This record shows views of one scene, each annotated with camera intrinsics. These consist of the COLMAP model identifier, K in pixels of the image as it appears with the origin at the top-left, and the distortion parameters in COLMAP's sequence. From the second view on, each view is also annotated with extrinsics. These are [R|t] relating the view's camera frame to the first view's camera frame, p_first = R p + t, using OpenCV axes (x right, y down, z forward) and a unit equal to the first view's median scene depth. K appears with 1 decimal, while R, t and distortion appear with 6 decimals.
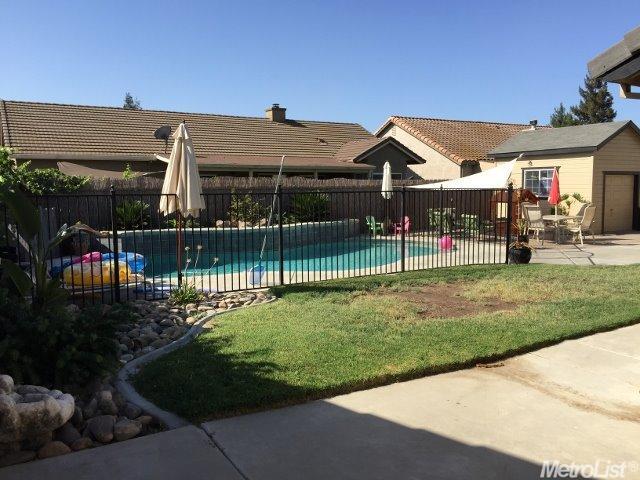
lens RADIAL K [[546.1, 0, 315.2], [0, 546.1, 236.2], [0, 0, 1]] dist [0.062413, -0.070968]
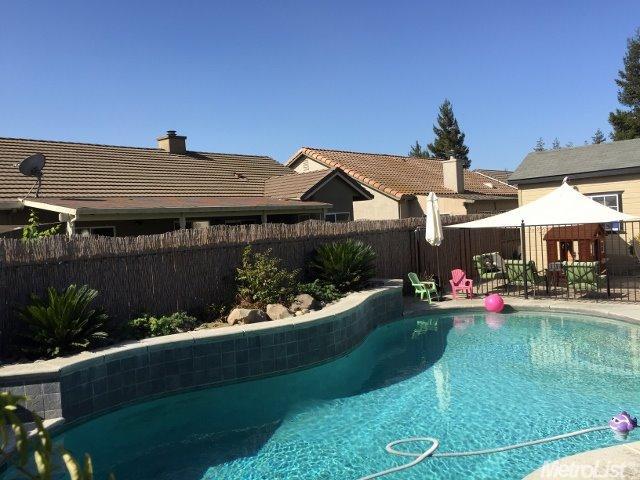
lens RADIAL K [[546.1, 0, 319.2], [0, 546.1, 237.2], [0, 0, 1]] dist [0.062413, -0.070968]
pose [[0.949437, -0.060450, 0.308082, -0.215198], [0.084239, 0.994356, -0.064498, -0.046446], [-0.302444, 0.087190, 0.949171, 0.390433]]
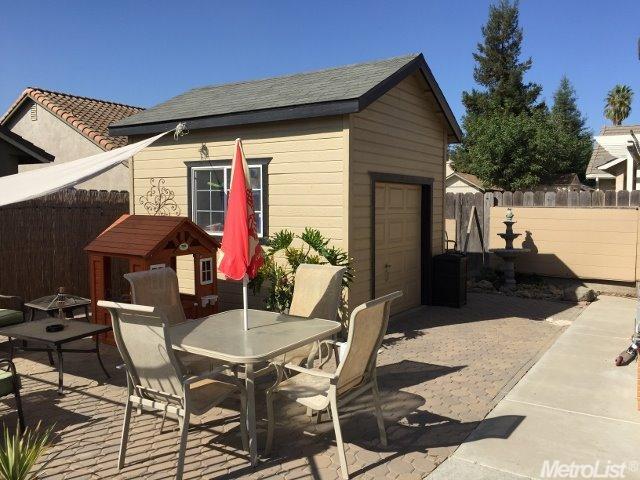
lens RADIAL K [[546.1, 0, 320.1], [0, 546.1, 241.4], [0, 0, 1]] dist [0.062413, -0.070968]
pose [[0.894579, -0.021888, 0.446374, 0.304079], [0.033205, 0.999295, -0.017545, -0.060509], [-0.445675, 0.030517, 0.894675, 0.646896]]
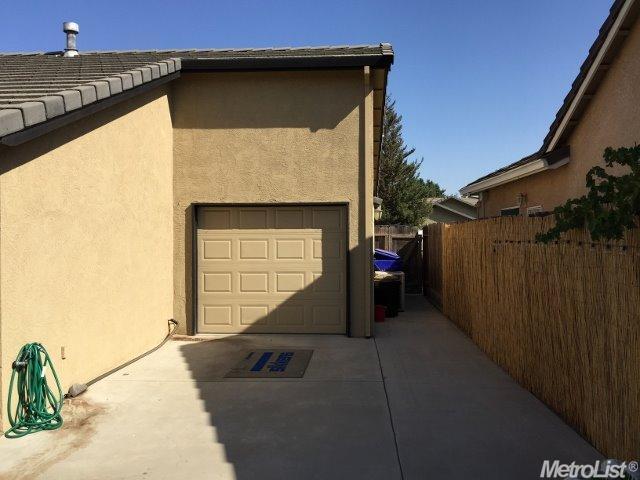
lens RADIAL K [[546.1, 0, 319.3], [0, 546.1, 239.4], [0, 0, 1]] dist [0.062413, -0.070968]
pose [[-0.829489, 0.004596, 0.558503, -0.121611], [0.056109, 0.995593, 0.075140, -0.035590], [-0.555697, 0.093665, -0.826092, 0.366227]]
